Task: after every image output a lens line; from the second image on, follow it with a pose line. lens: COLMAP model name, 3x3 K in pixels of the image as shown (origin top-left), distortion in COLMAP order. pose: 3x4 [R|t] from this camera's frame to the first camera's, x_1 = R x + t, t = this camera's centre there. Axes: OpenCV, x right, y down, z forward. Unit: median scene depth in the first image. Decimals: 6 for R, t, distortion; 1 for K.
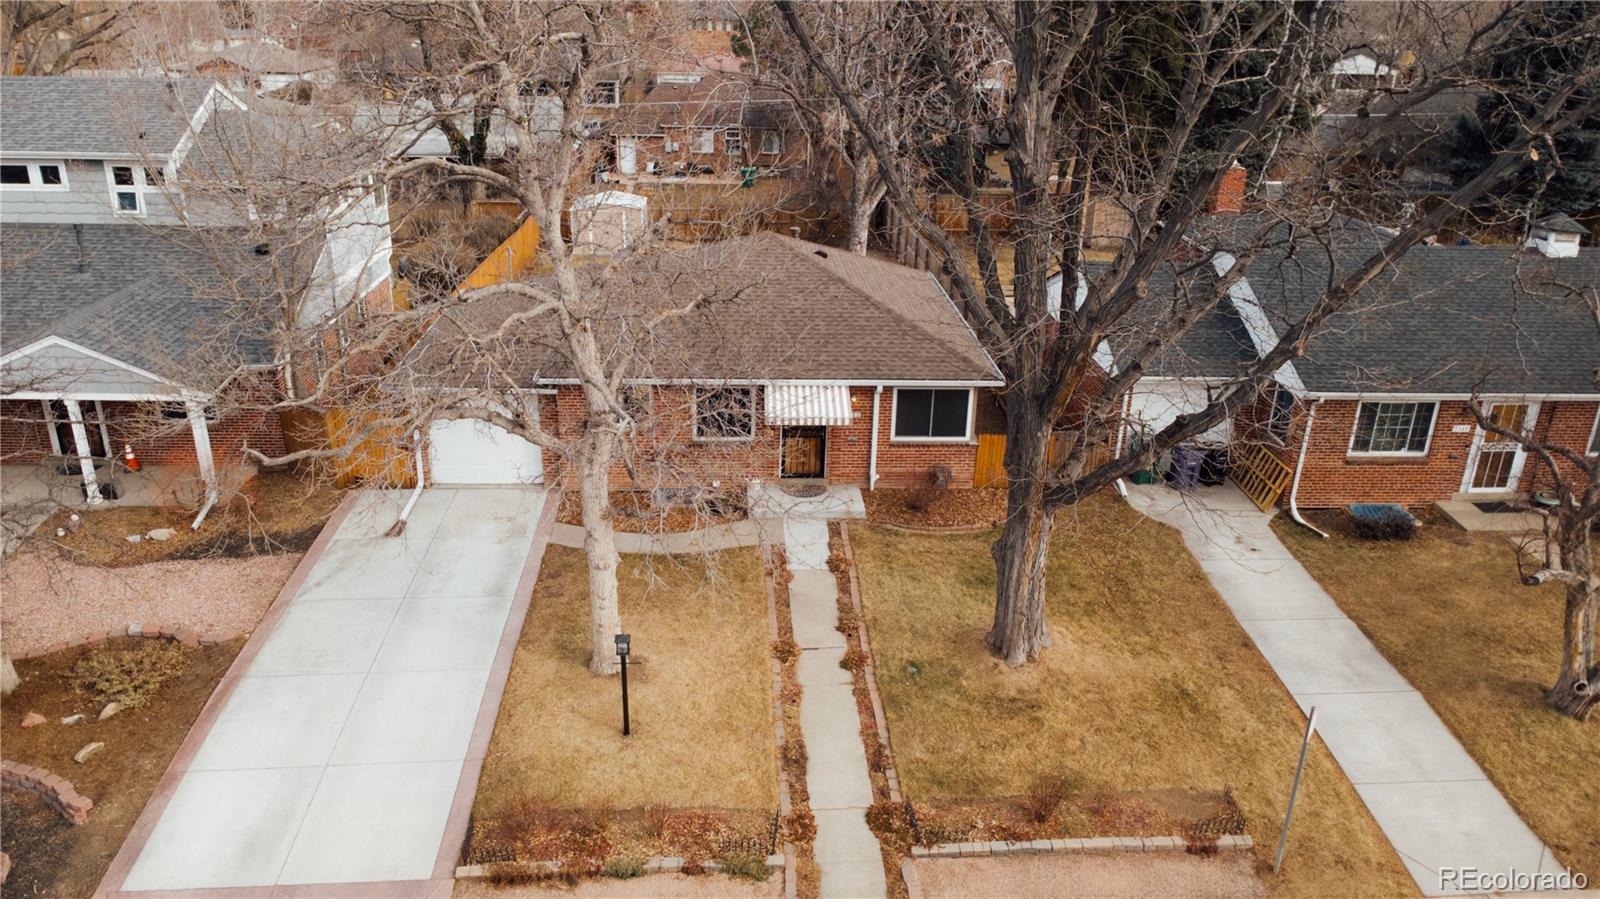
lens RADIAL K [[1154.7, 0, 795.6], [0, 1154.7, 444.3], [0, 0, 1]] dist [0.045274, -0.053195]
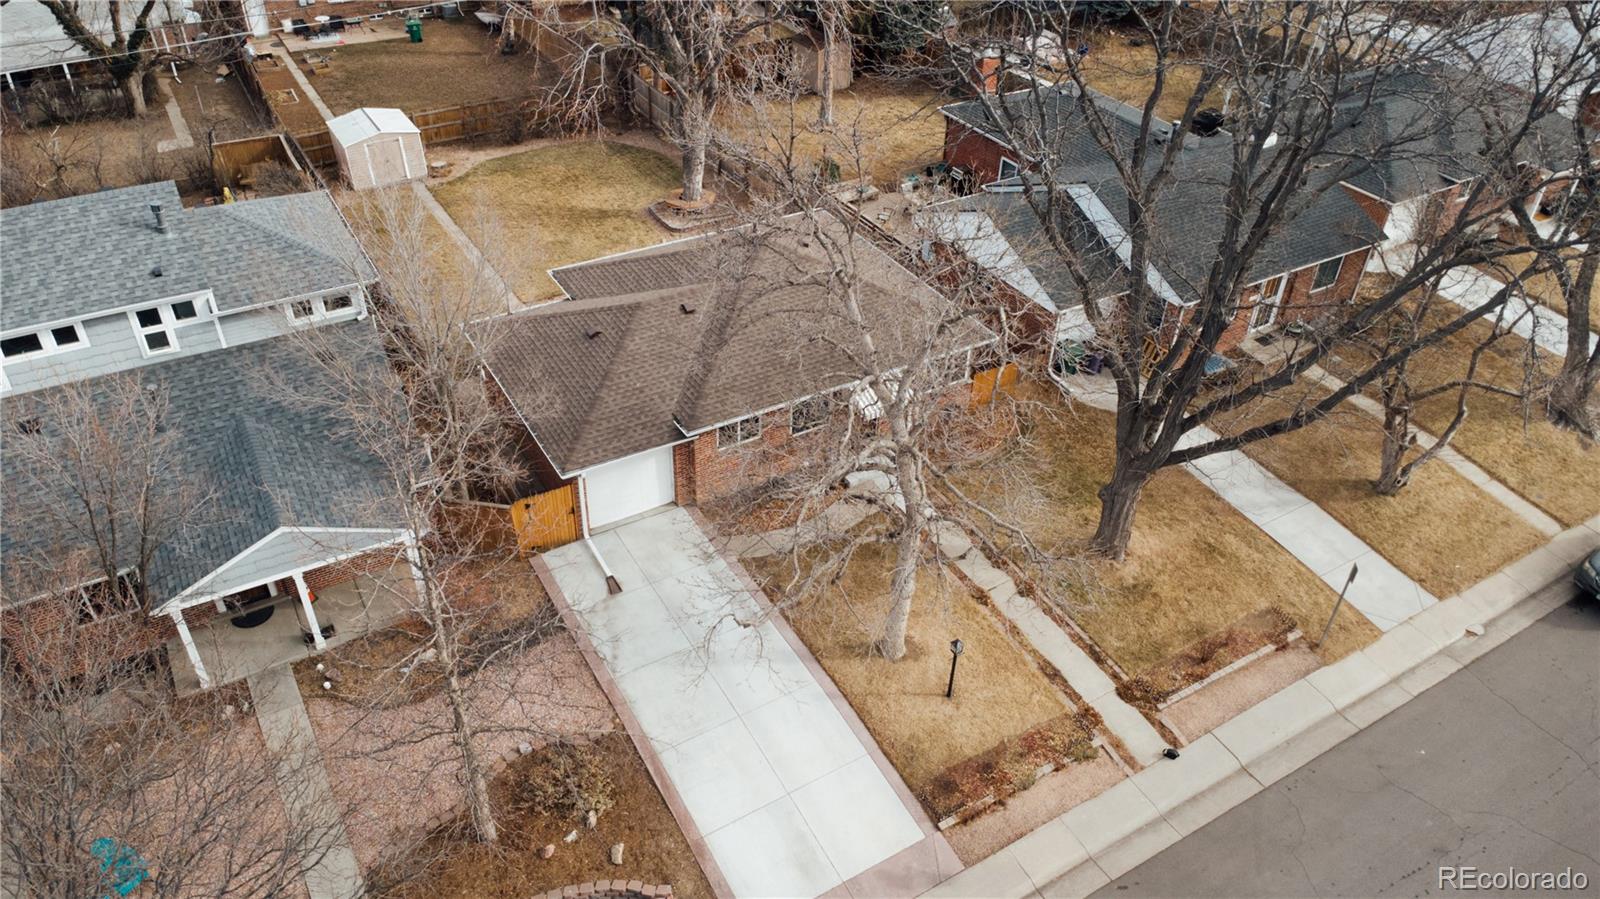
lens RADIAL K [[1116.7, 0, 800.0], [0, 1116.7, 449.5], [0, 0, 1]] dist [0.047164, -0.046221]
pose [[0.888960, -0.276992, 0.364728, -0.742356], [0.168959, 0.938547, 0.300969, -0.503169], [-0.425680, -0.205925, 0.881131, -0.114669]]
